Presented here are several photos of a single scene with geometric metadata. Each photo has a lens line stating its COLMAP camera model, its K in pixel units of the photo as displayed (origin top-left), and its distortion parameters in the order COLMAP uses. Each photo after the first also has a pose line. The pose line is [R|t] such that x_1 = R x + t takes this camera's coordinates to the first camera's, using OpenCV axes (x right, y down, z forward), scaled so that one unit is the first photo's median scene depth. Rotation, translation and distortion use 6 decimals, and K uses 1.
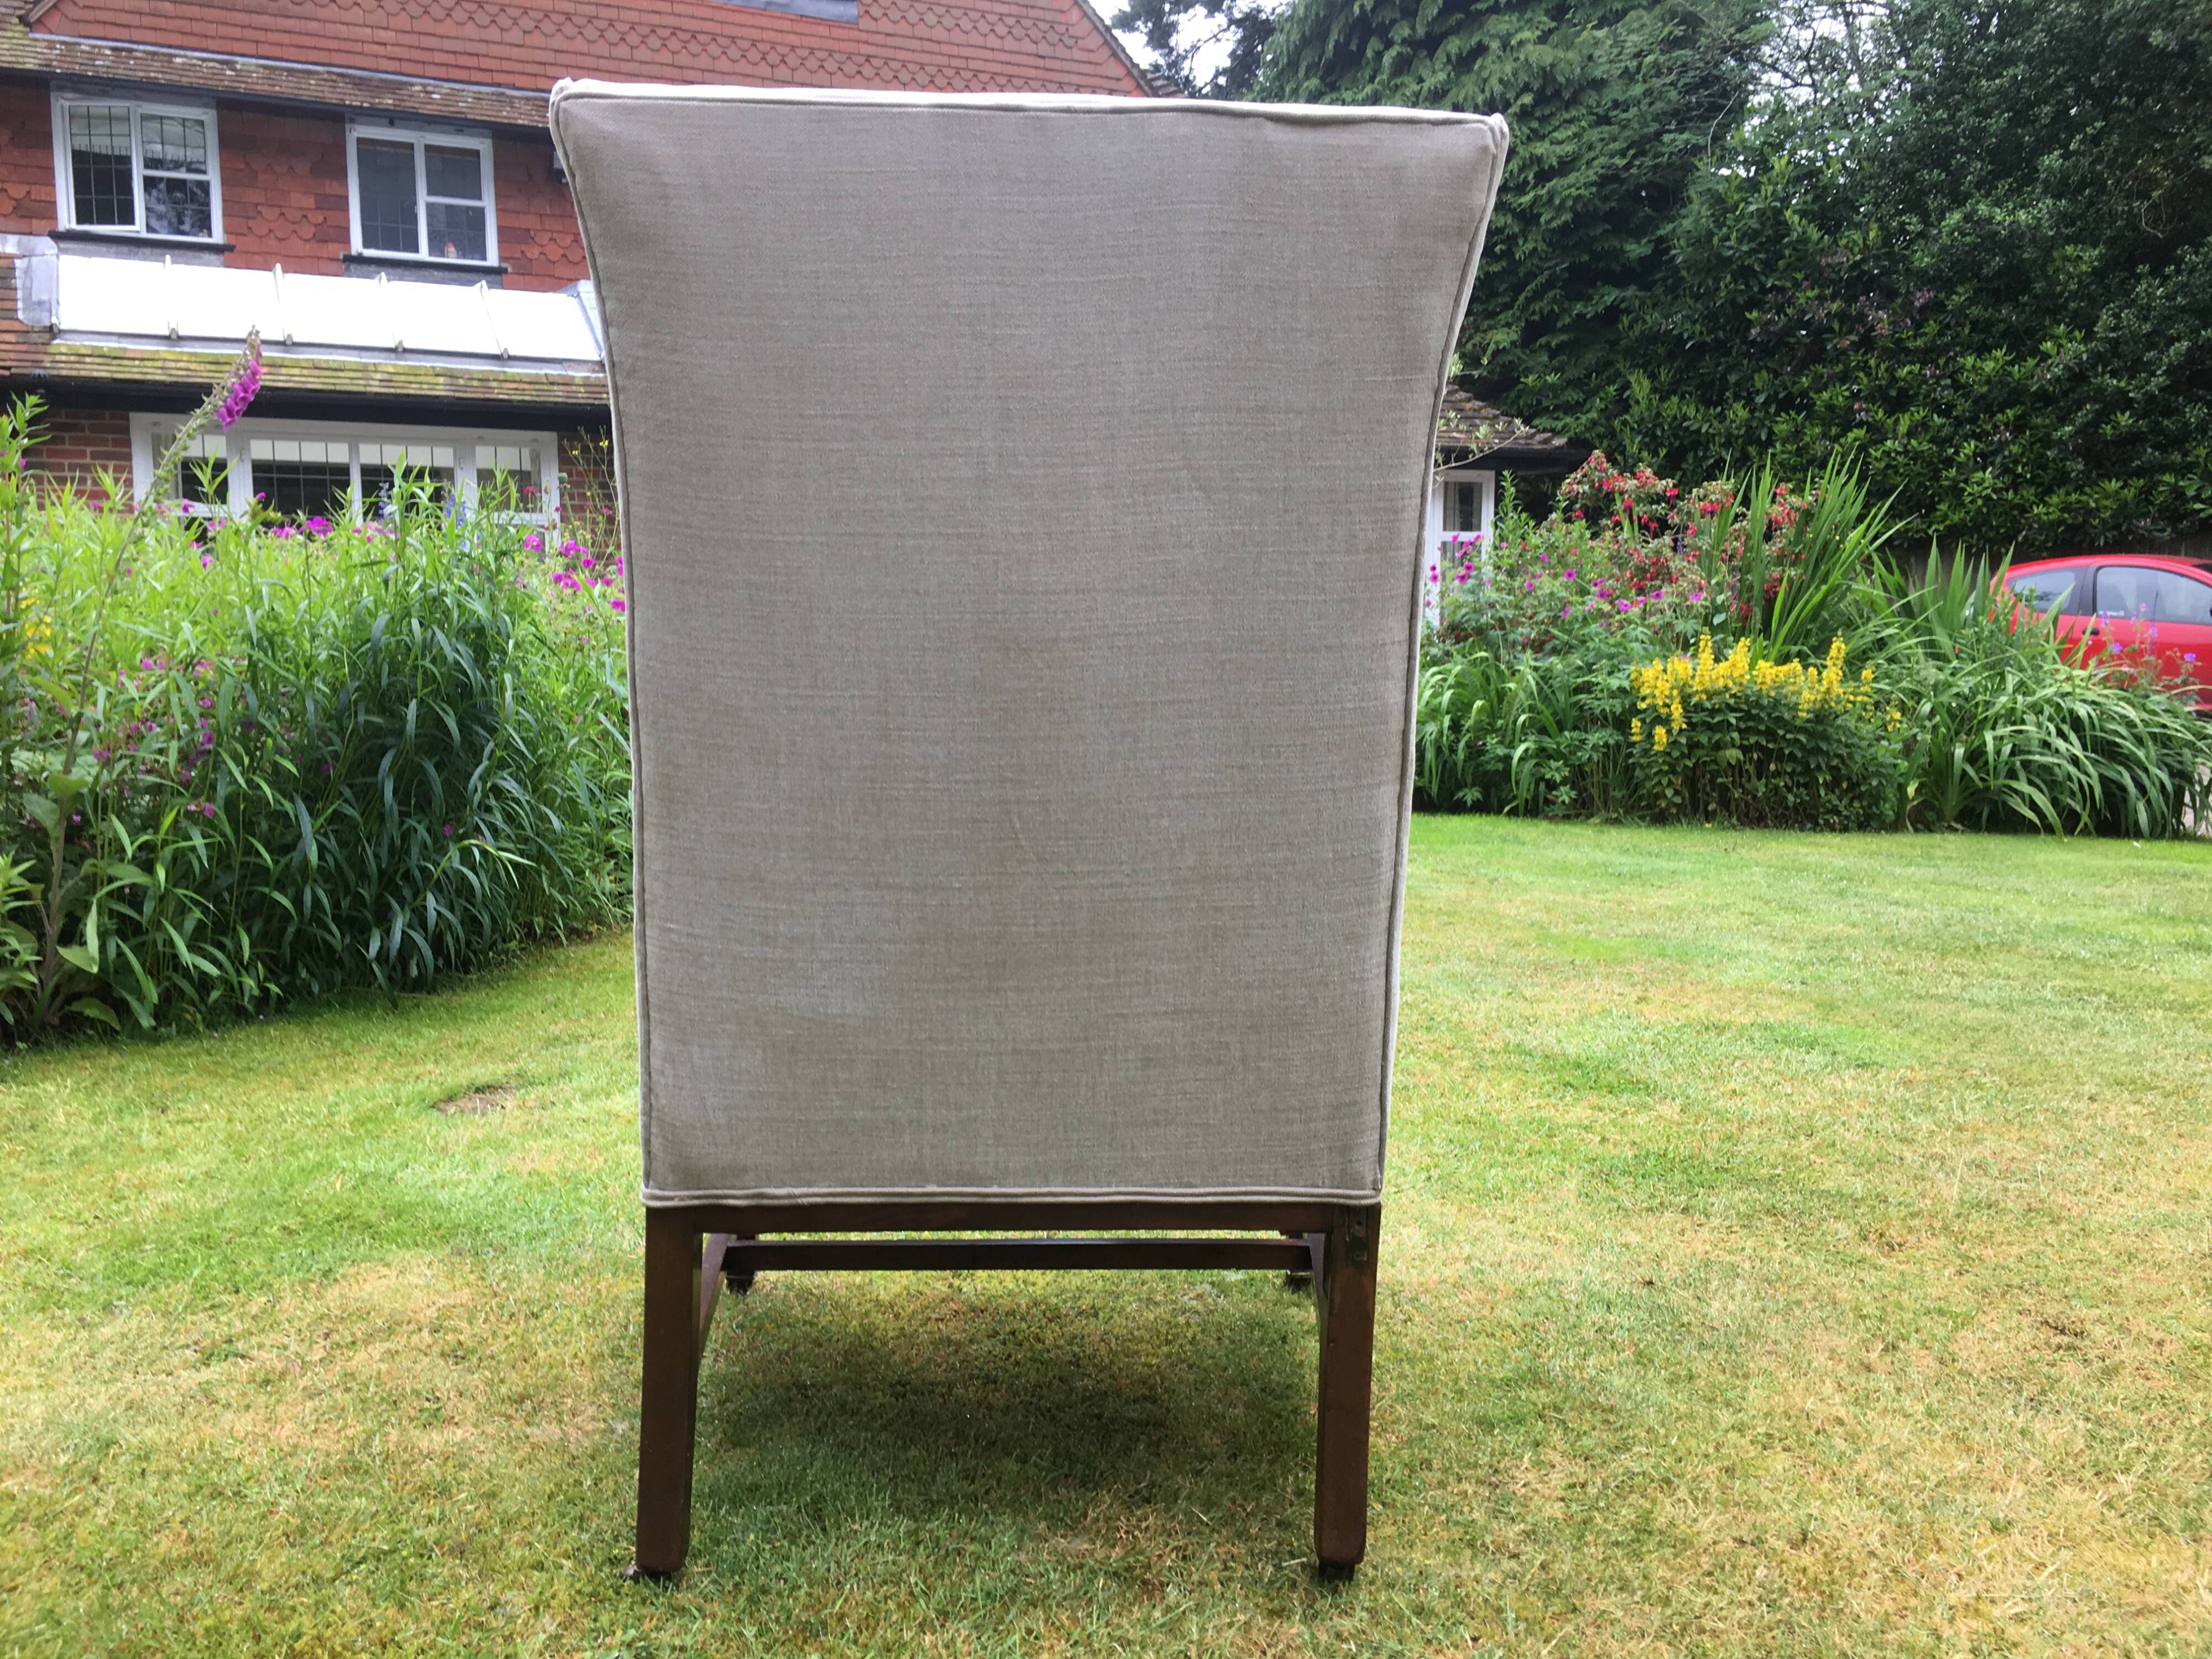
lens RADIAL K [[1874.8, 0, 1103.1], [0, 1874.8, 823.6], [0, 0, 1]] dist [0.100718, -0.116541]
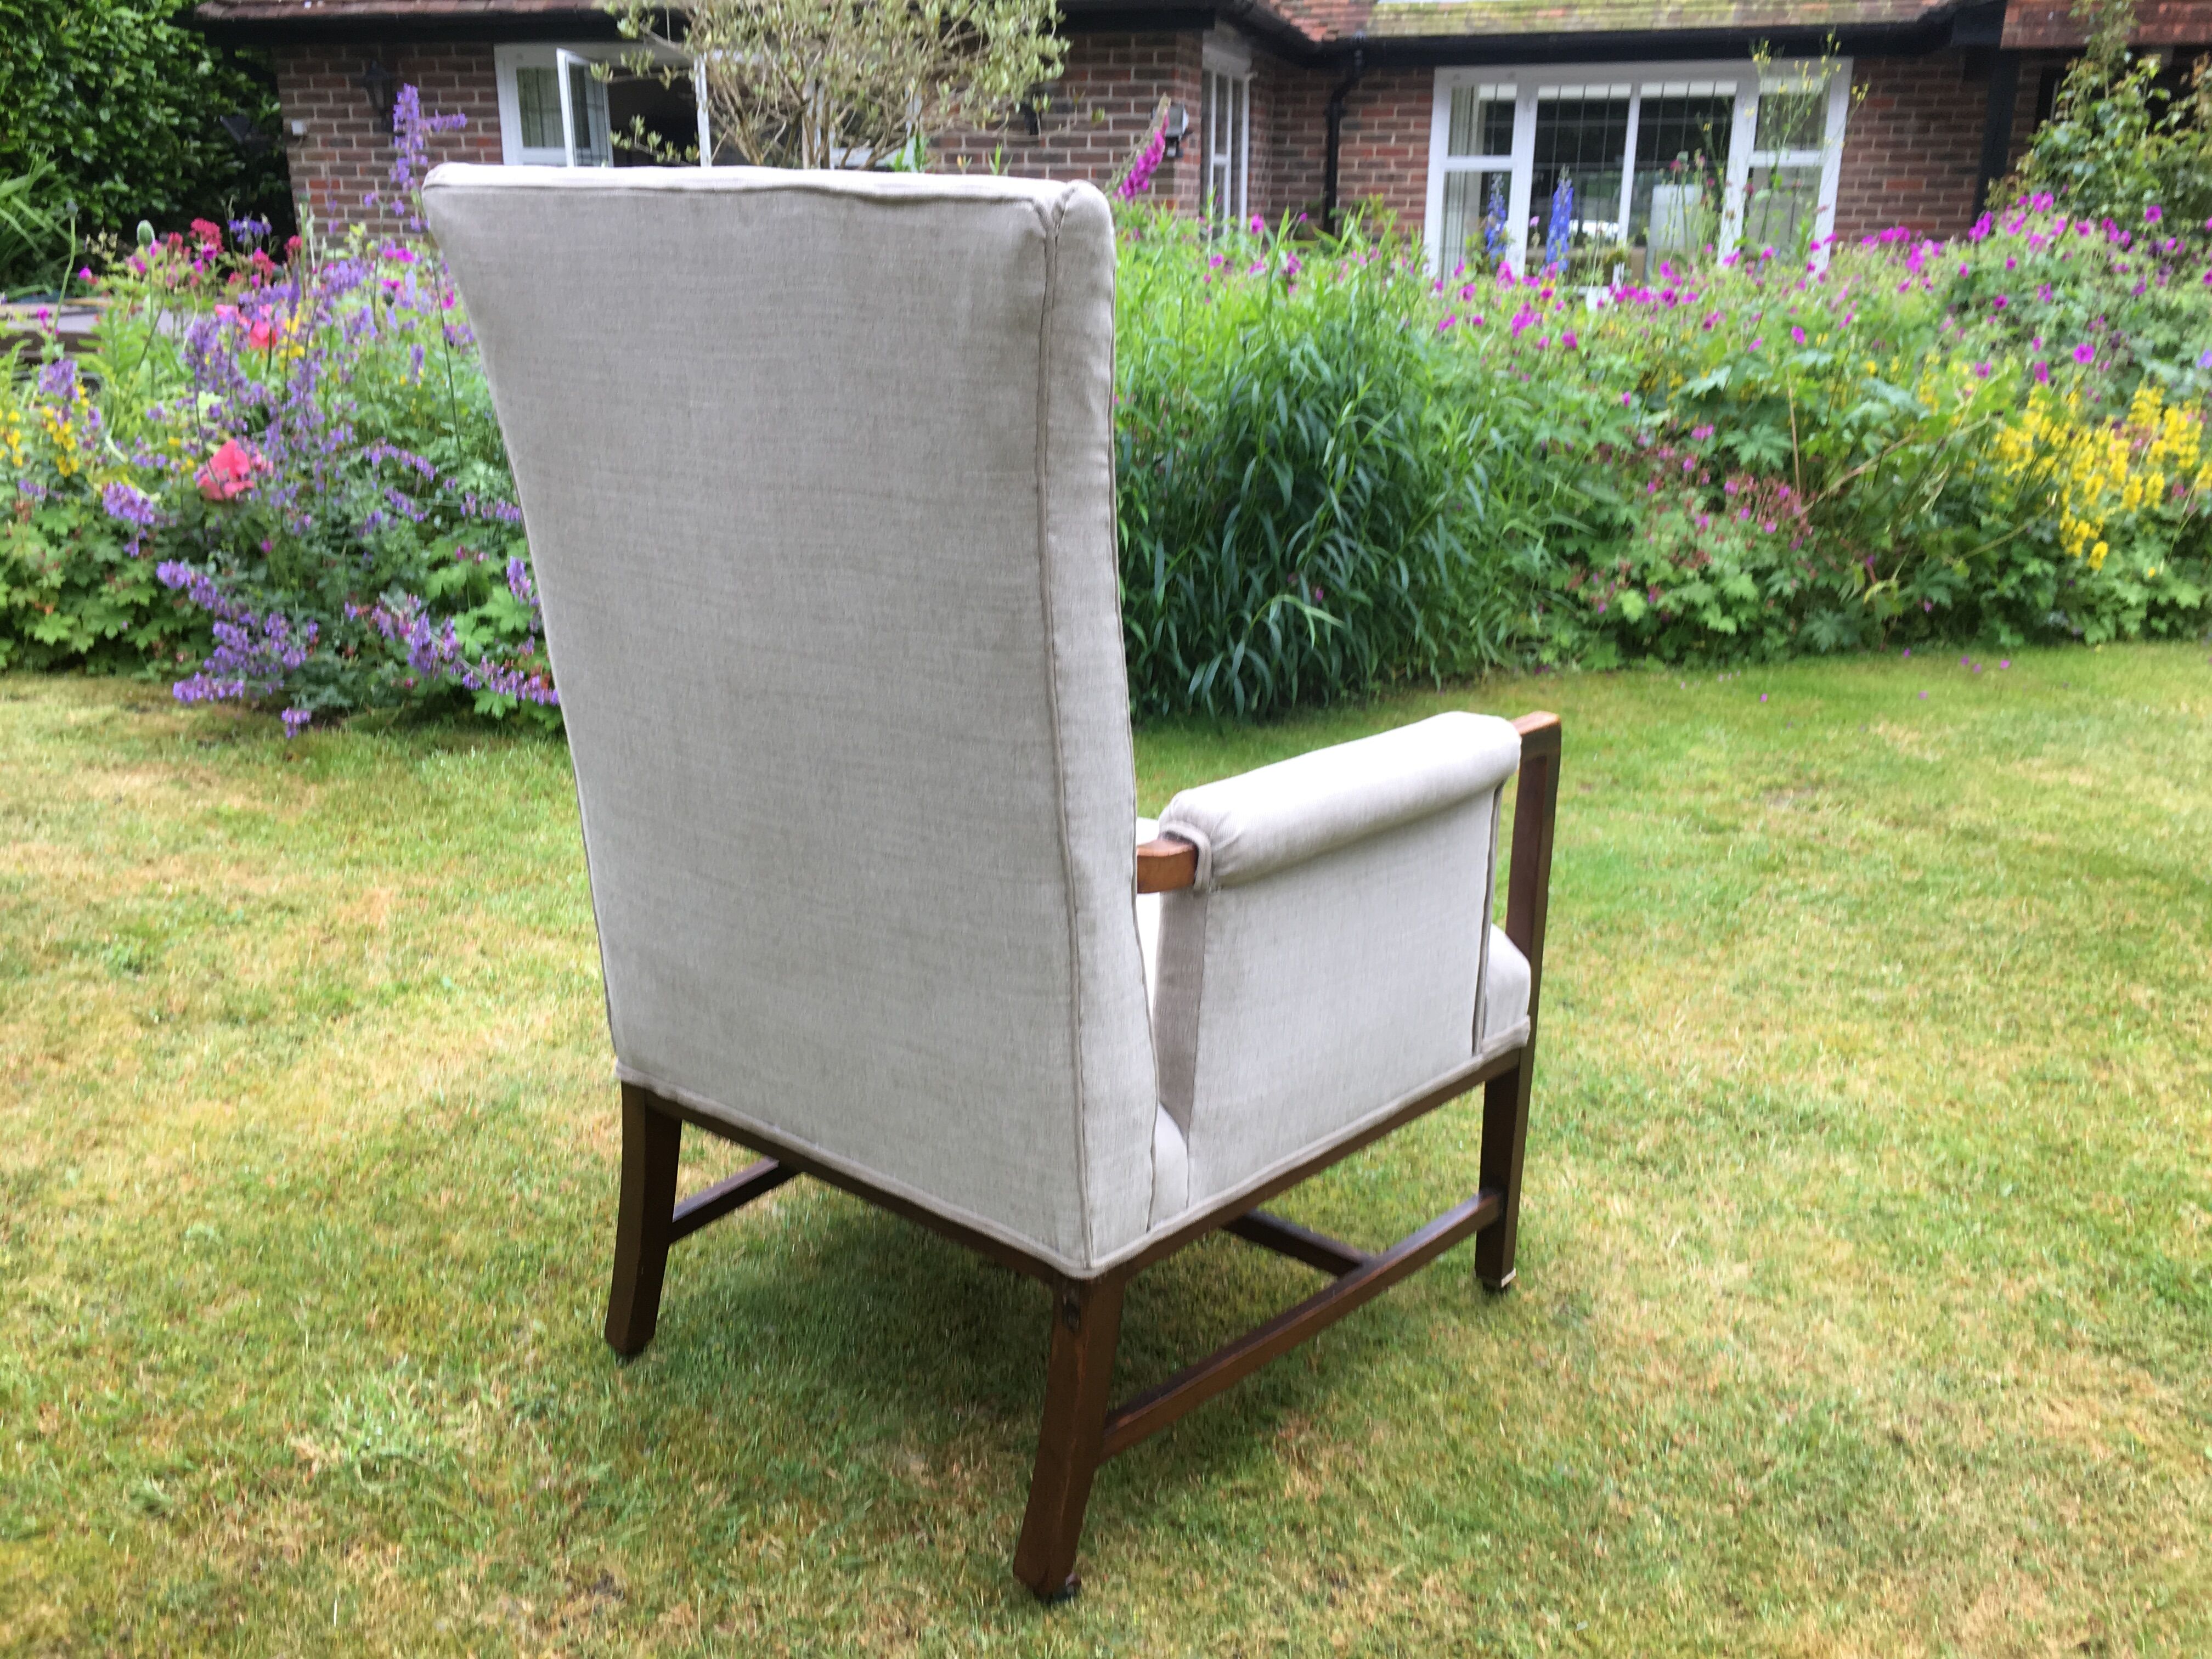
lens RADIAL K [[1874.8, 0, 1103.1], [0, 1874.8, 823.6], [0, 0, 1]] dist [0.100718, -0.116541]
pose [[0.762652, 0.198375, -0.615637, 0.770305], [-0.073506, 0.972222, 0.222217, -0.269840], [0.642619, -0.124222, 0.756049, 0.308061]]
